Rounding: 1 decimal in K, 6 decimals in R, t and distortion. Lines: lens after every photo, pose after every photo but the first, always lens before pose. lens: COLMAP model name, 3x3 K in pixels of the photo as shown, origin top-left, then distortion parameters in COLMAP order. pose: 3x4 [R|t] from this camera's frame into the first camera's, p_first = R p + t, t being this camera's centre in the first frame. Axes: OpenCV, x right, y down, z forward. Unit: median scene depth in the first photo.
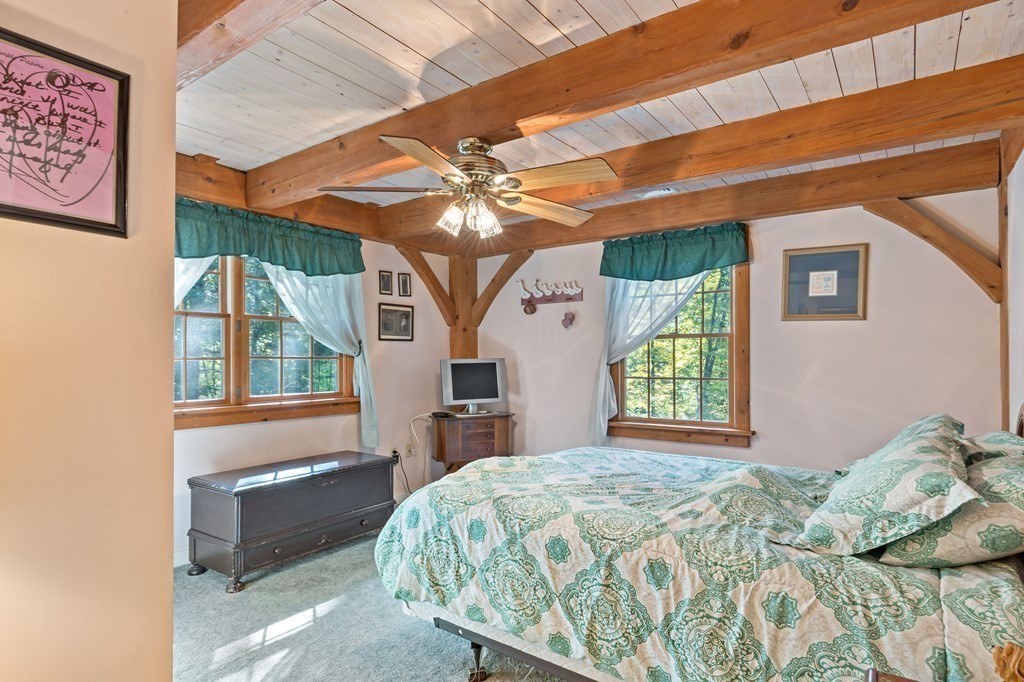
lens RADIAL K [[564.8, 0, 513.6], [0, 564.8, 356.4], [0, 0, 1]] dist [0.000293, 0.000008]
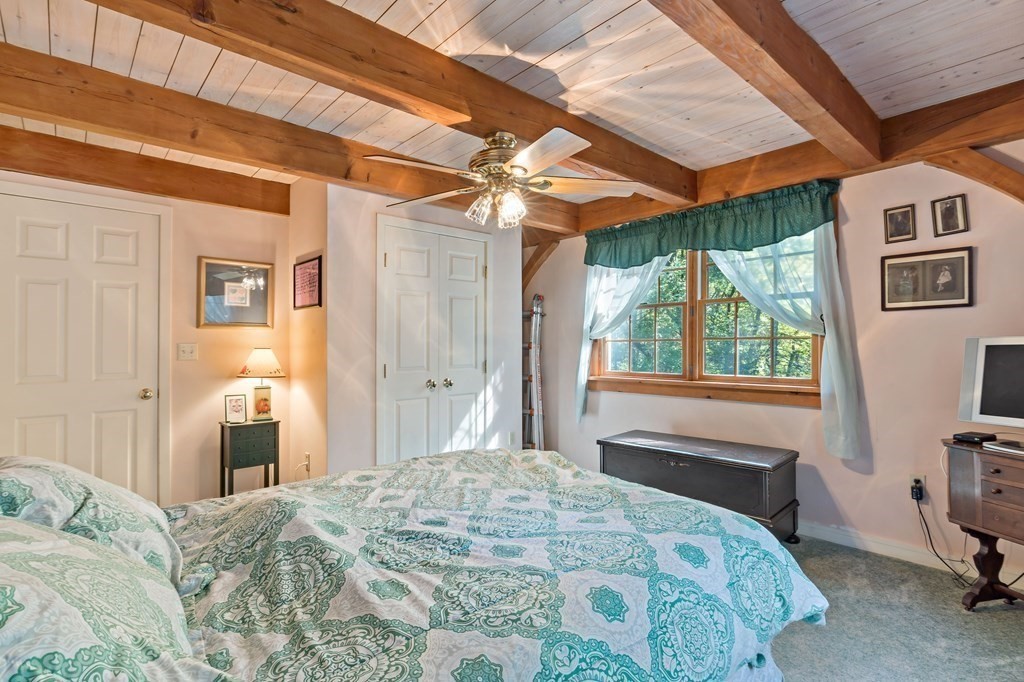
lens RADIAL K [[493.5, 0, 512.0], [0, 493.5, 341.0], [0, 0, 1]] dist [-0.001708, -0.000203]
pose [[-0.209249, -0.013433, -0.977770, 0.445507], [0.004703, 0.999880, -0.014743, 0.015145], [0.977851, -0.007684, -0.209161, 0.678592]]
